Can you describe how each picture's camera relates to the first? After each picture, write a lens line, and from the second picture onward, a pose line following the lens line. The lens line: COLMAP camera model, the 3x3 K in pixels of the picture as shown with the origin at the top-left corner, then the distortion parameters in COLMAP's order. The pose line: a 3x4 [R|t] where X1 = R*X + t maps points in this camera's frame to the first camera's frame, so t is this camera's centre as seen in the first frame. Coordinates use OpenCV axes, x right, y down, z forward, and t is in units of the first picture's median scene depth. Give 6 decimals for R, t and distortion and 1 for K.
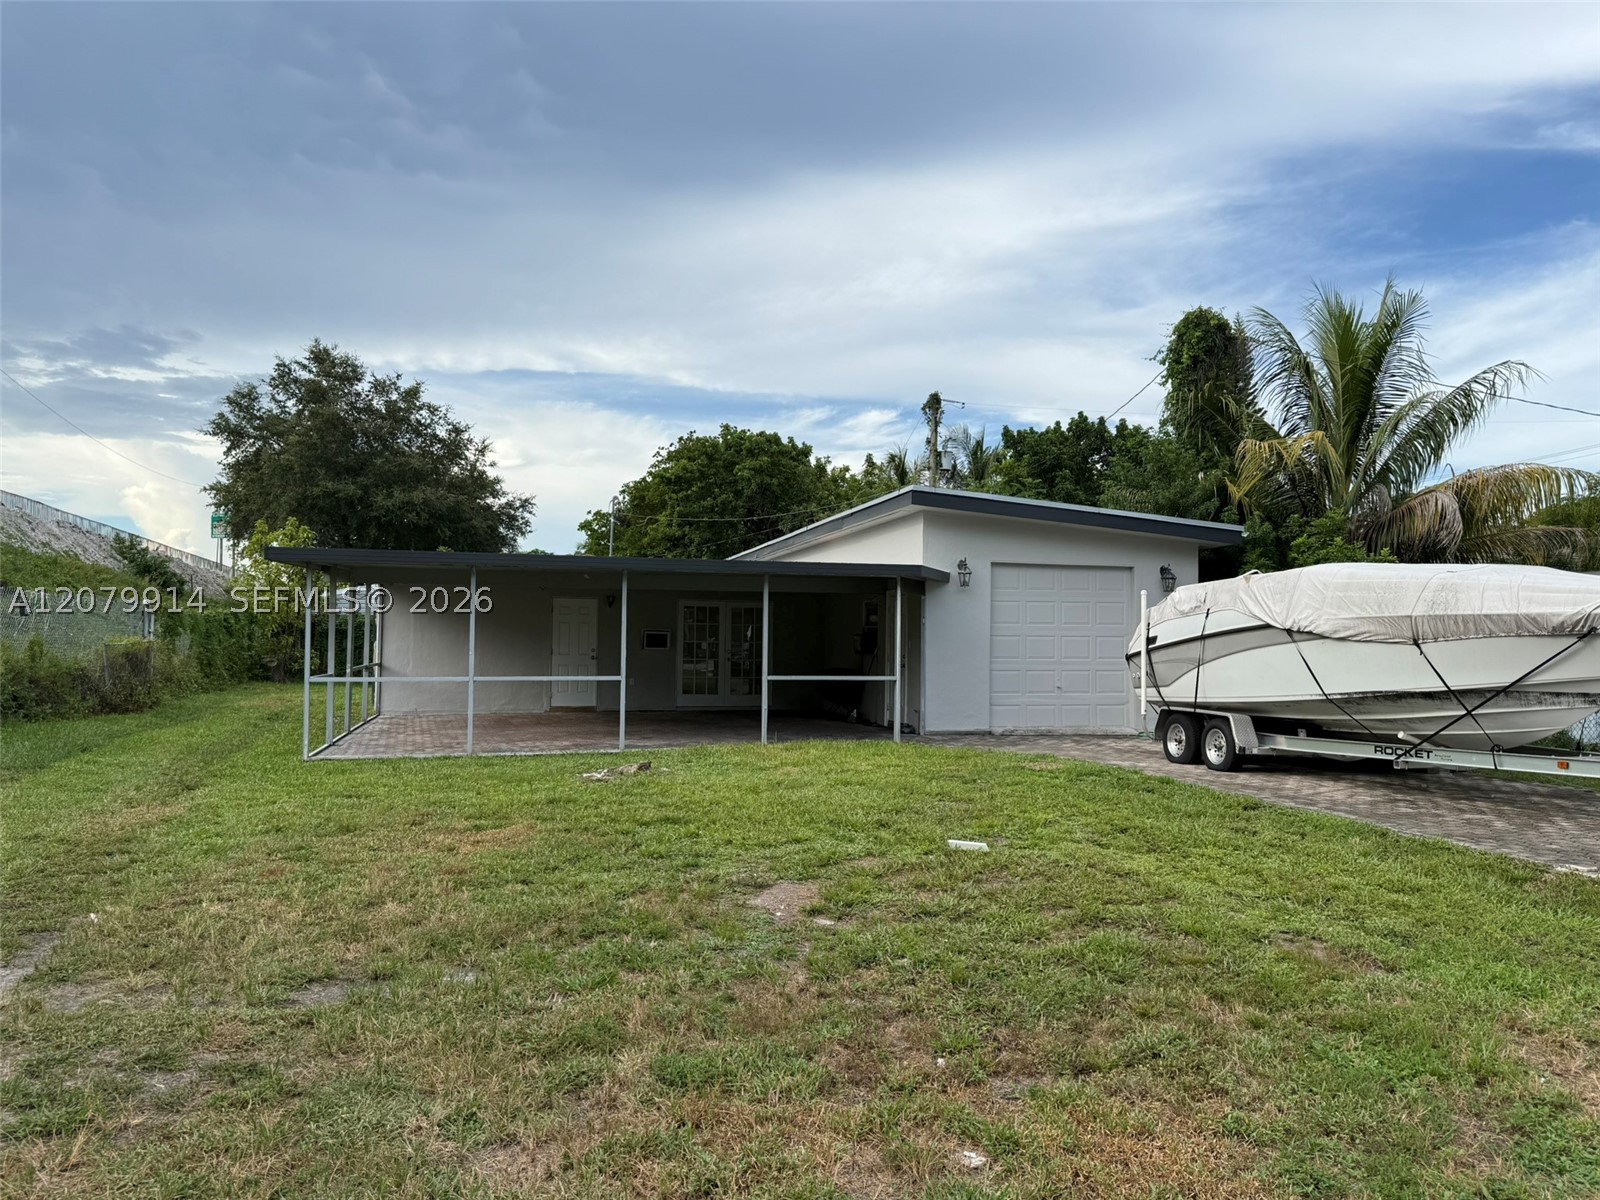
lens RADIAL K [[1129.2, 0, 796.9], [0, 1129.2, 606.3], [0, 0, 1]] dist [0.024733, -0.026562]
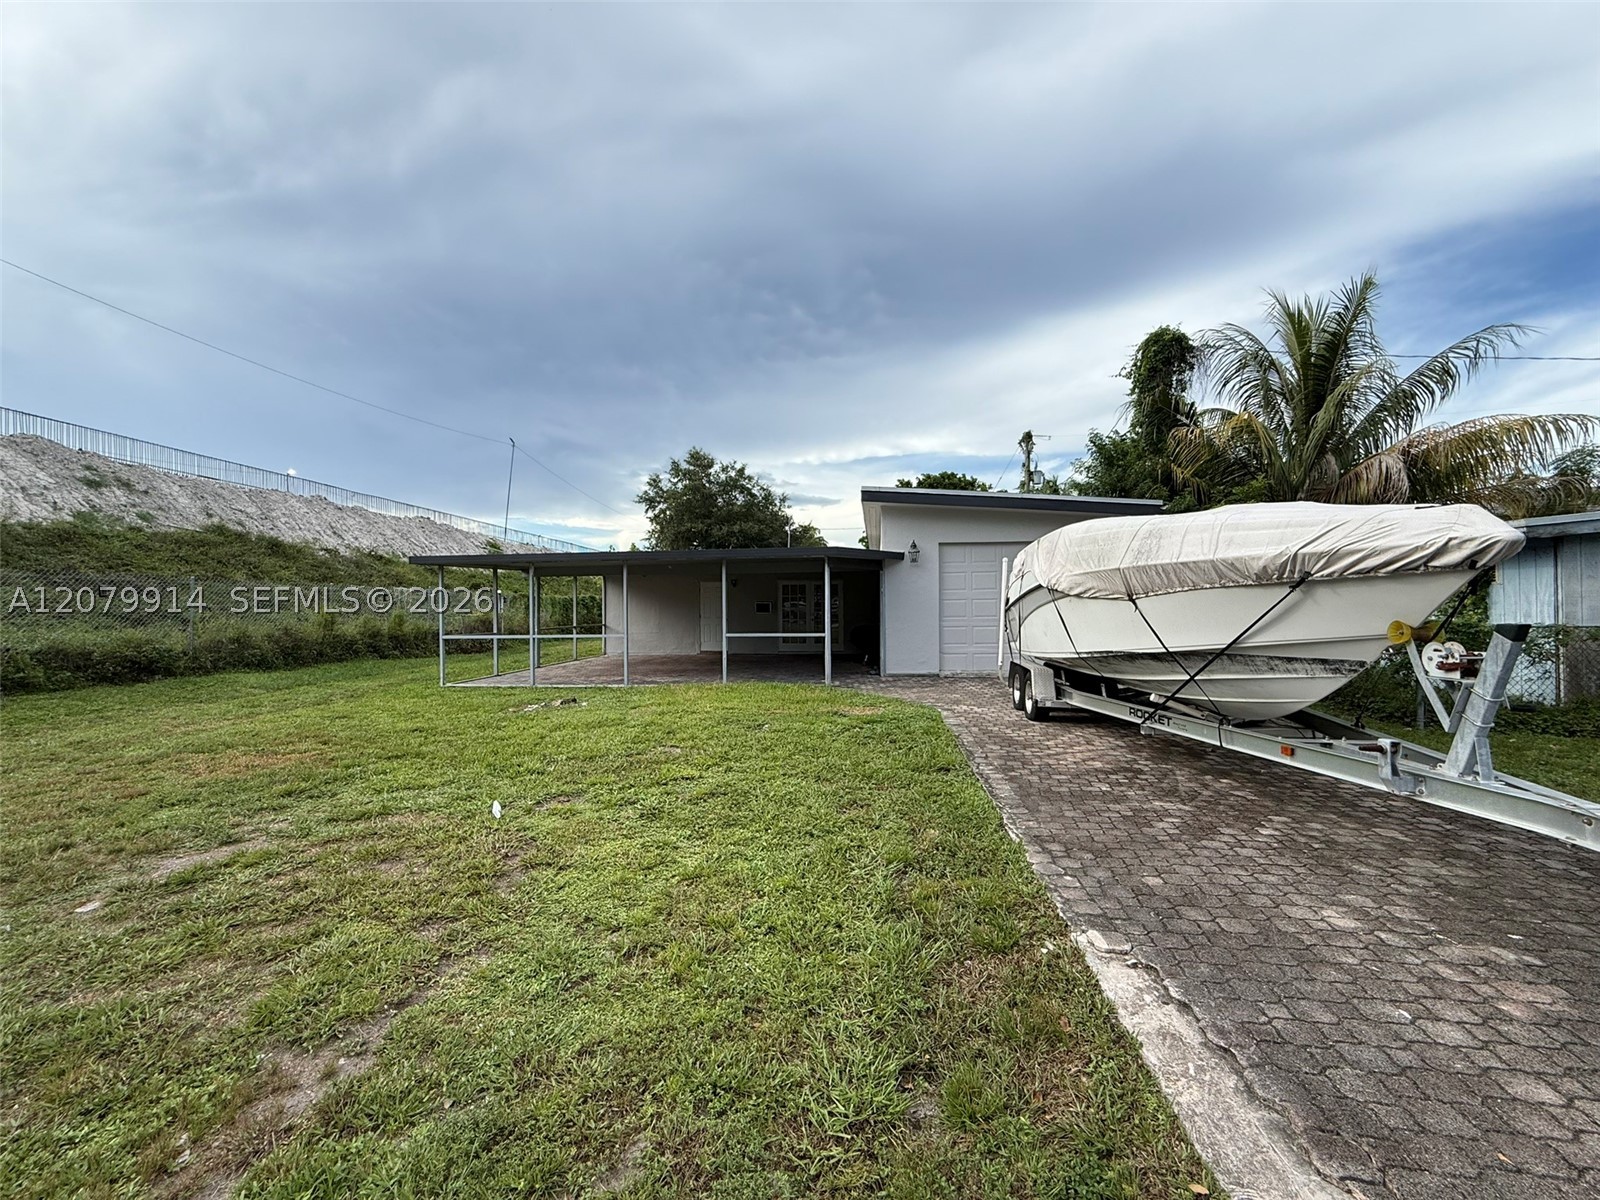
lens RADIAL K [[638.6, 0, 798.4], [0, 638.6, 595.9], [0, 0, 1]] dist [-0.001606, 0.000640]
pose [[0.932709, -0.027437, -0.359584, 0.257079], [0.032608, 0.999434, 0.008321, 0.009348], [0.359152, -0.019487, 0.933076, 0.233117]]
